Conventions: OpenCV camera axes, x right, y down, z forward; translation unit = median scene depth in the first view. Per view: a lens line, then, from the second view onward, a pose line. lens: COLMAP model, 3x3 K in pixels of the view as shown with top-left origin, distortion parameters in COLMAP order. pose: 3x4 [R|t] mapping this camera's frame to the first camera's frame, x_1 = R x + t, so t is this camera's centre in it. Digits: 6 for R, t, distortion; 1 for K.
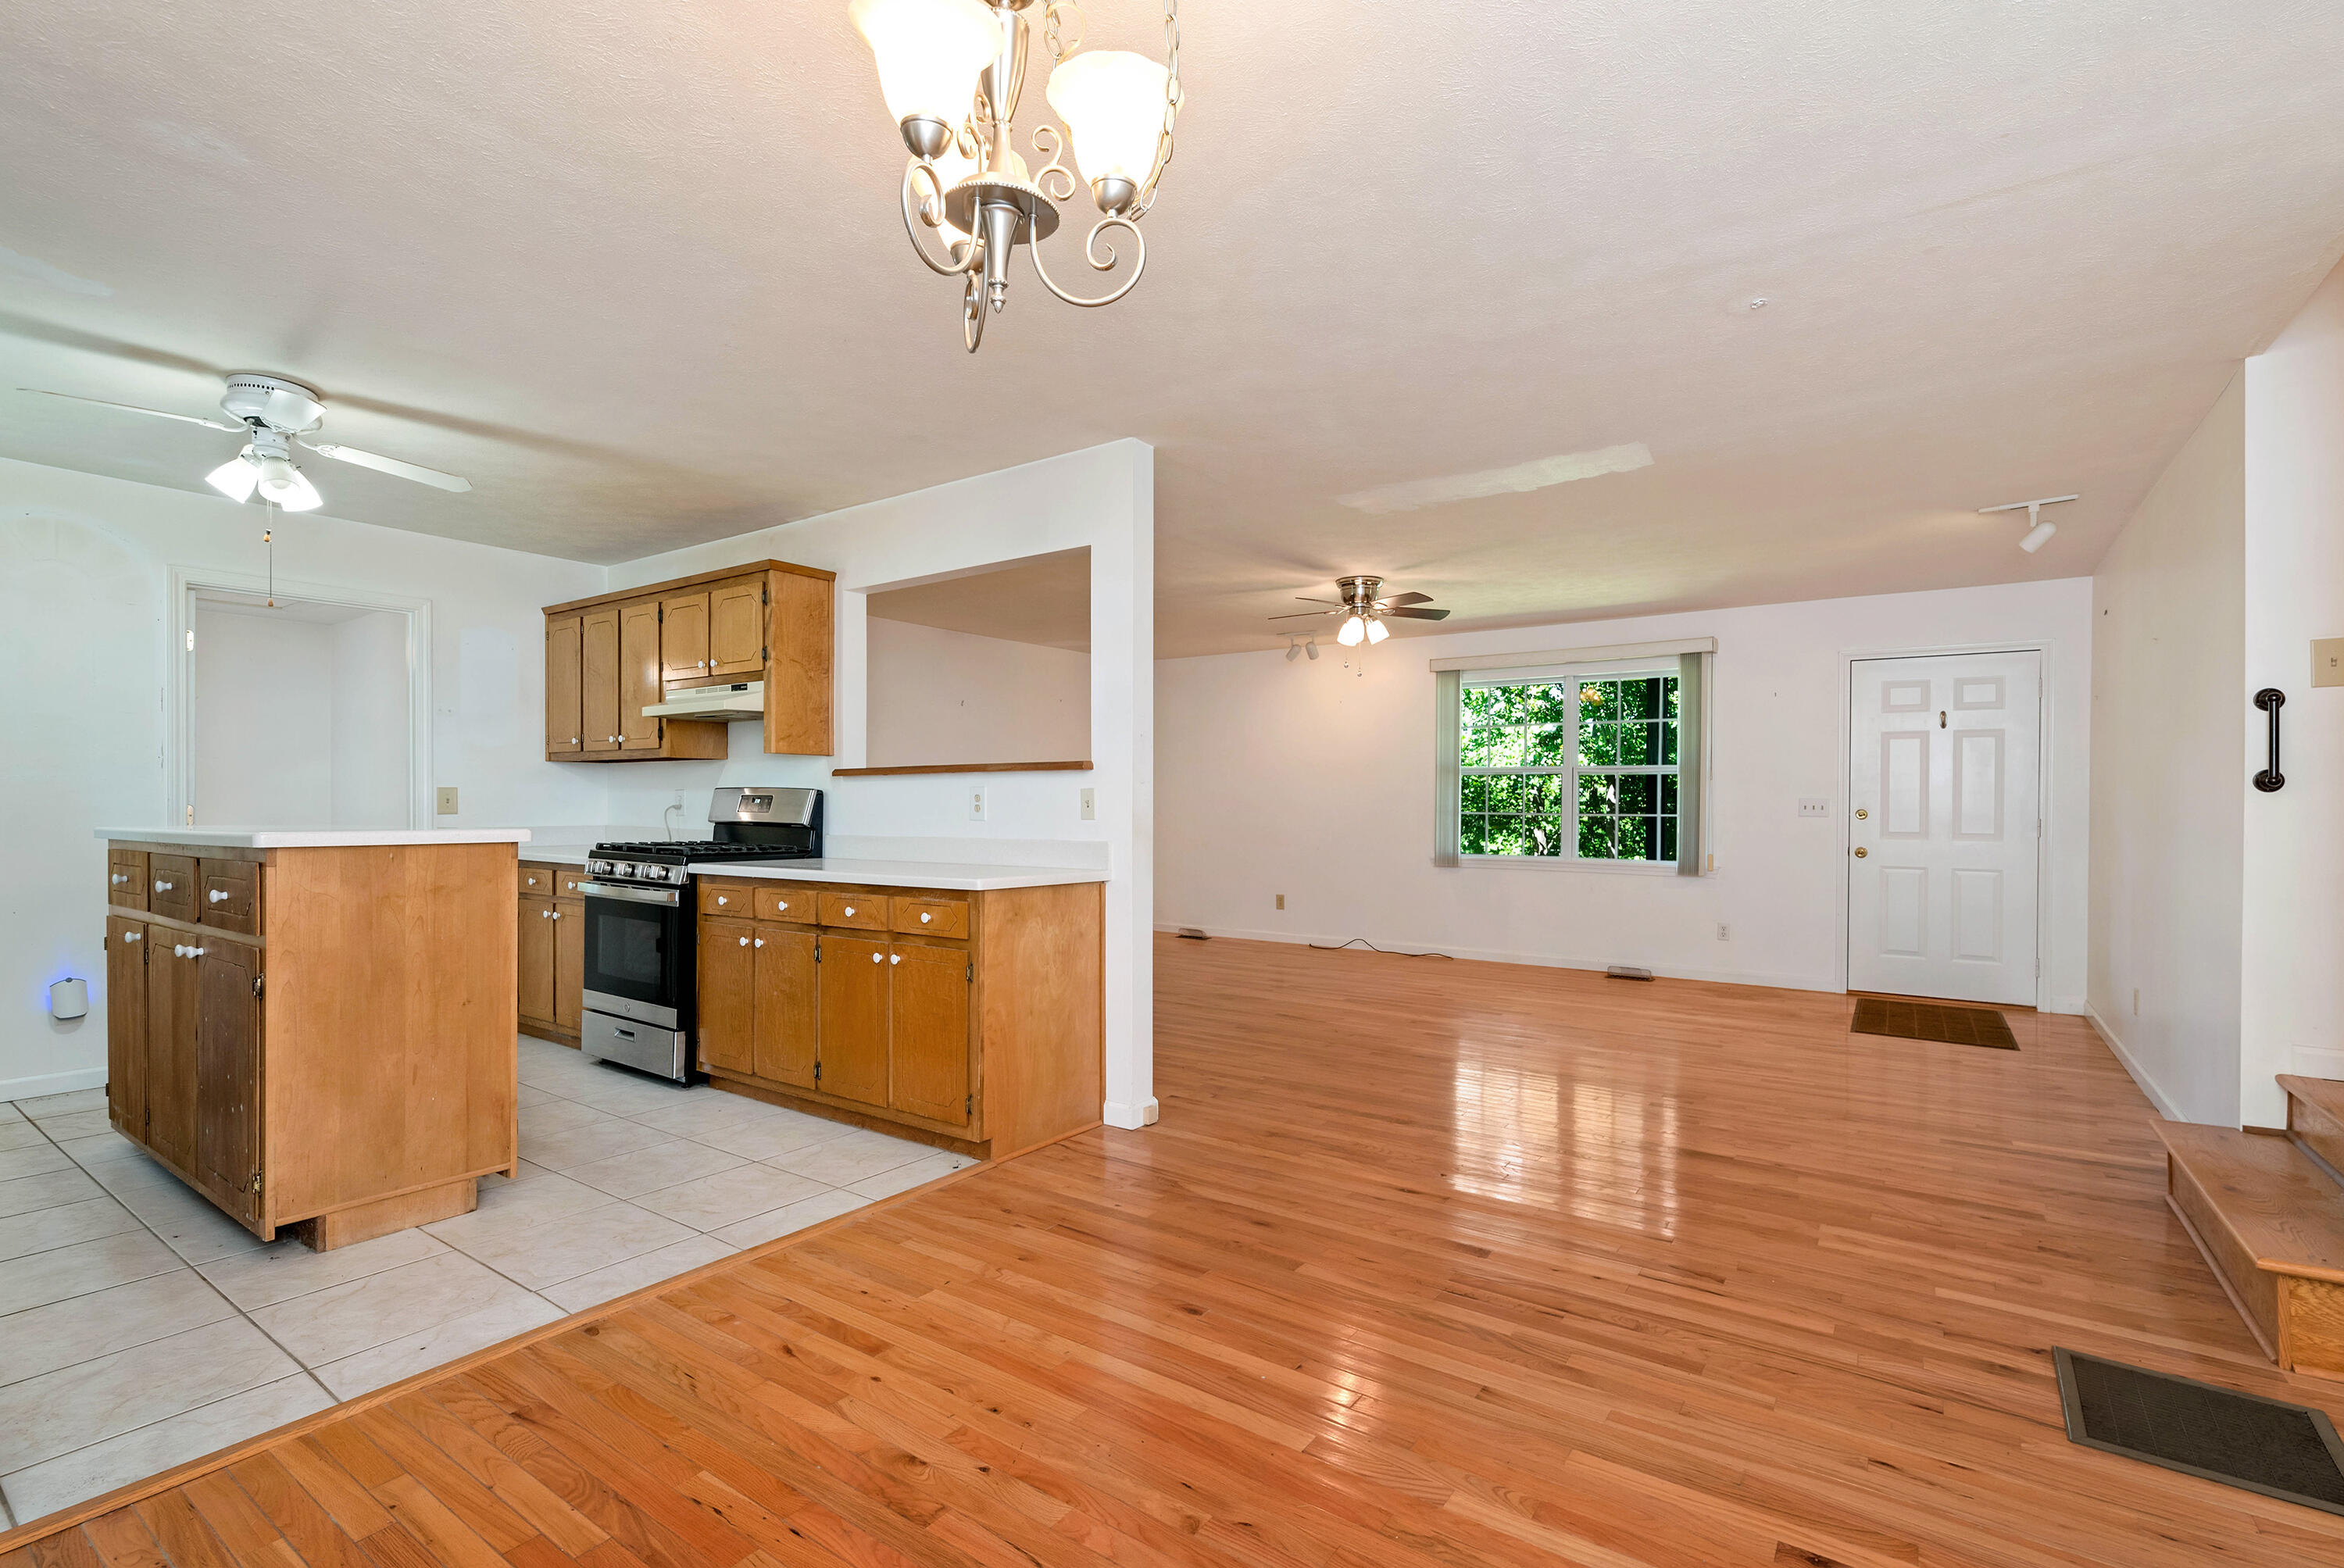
lens RADIAL K [[1042.0, 0, 1191.8], [0, 1042.0, 808.2], [0, 0, 1]] dist [0.001446, 0.000533]
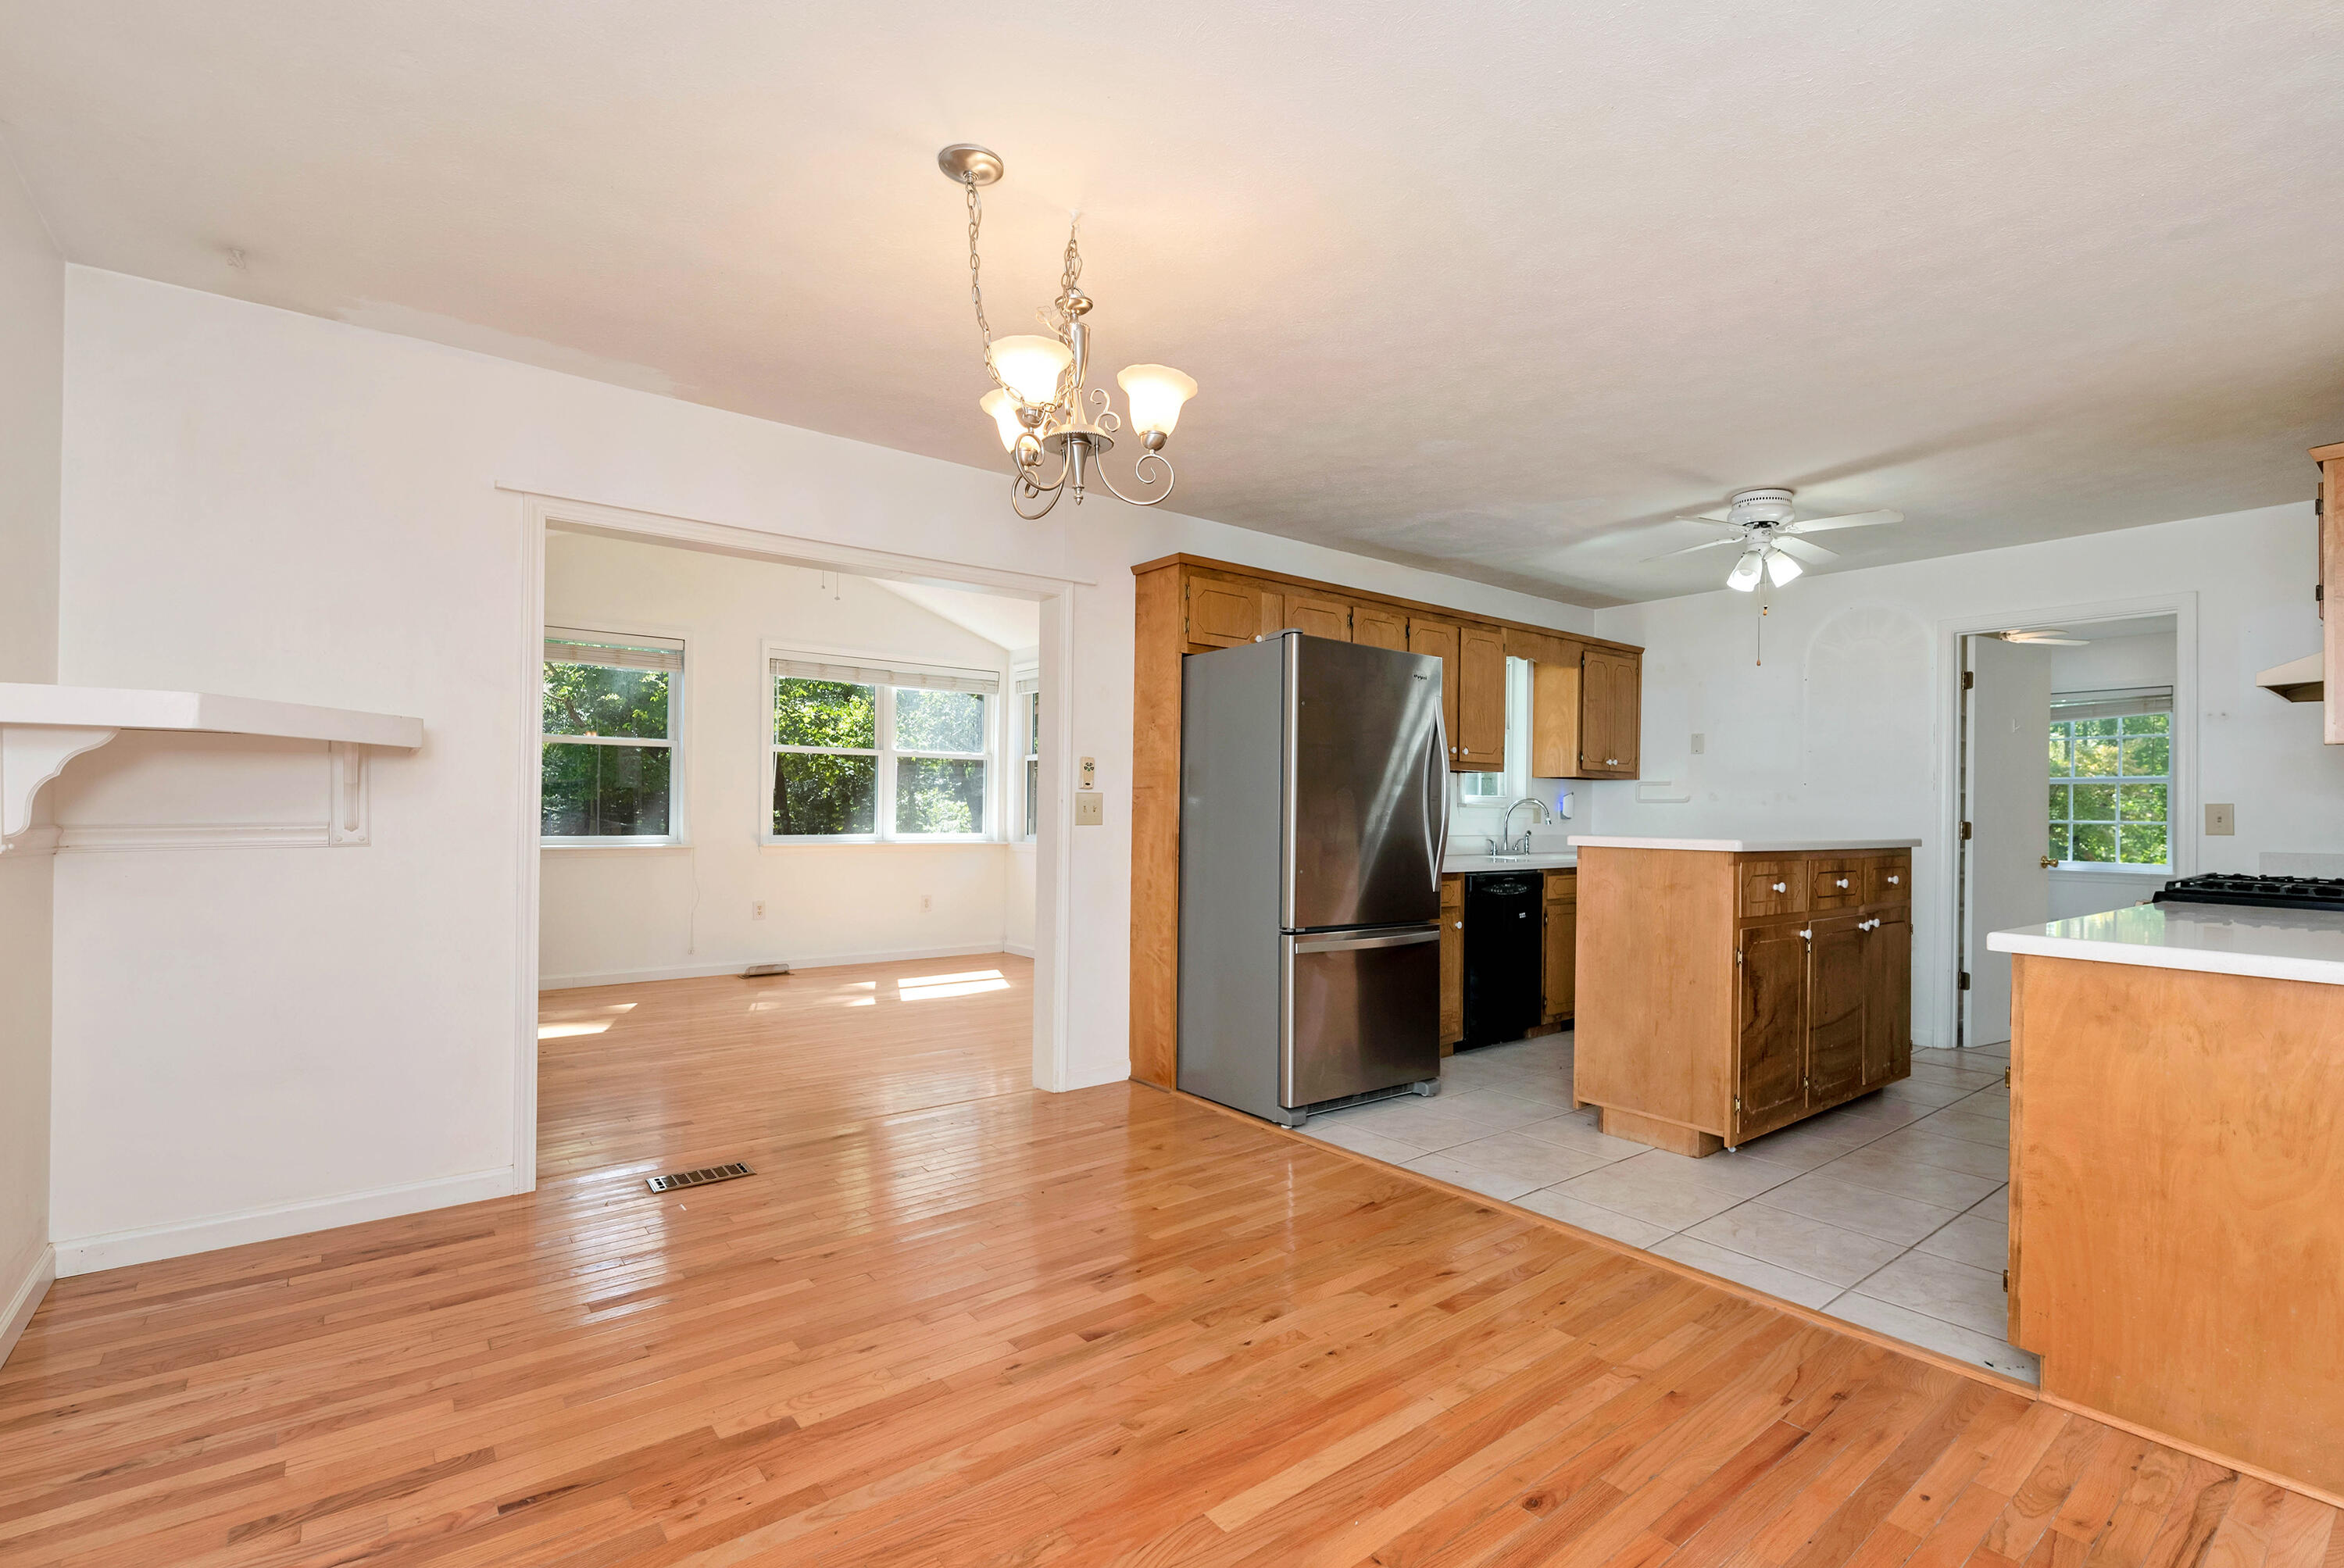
lens RADIAL K [[1042.0, 0, 1191.8], [0, 1042.0, 808.2], [0, 0, 1]] dist [0.001446, 0.000533]
pose [[-0.269281, -0.005659, -0.963045, 0.711631], [-0.013425, 0.999908, -0.002121, -0.005593], [0.962968, 0.012358, -0.269332, 0.871794]]
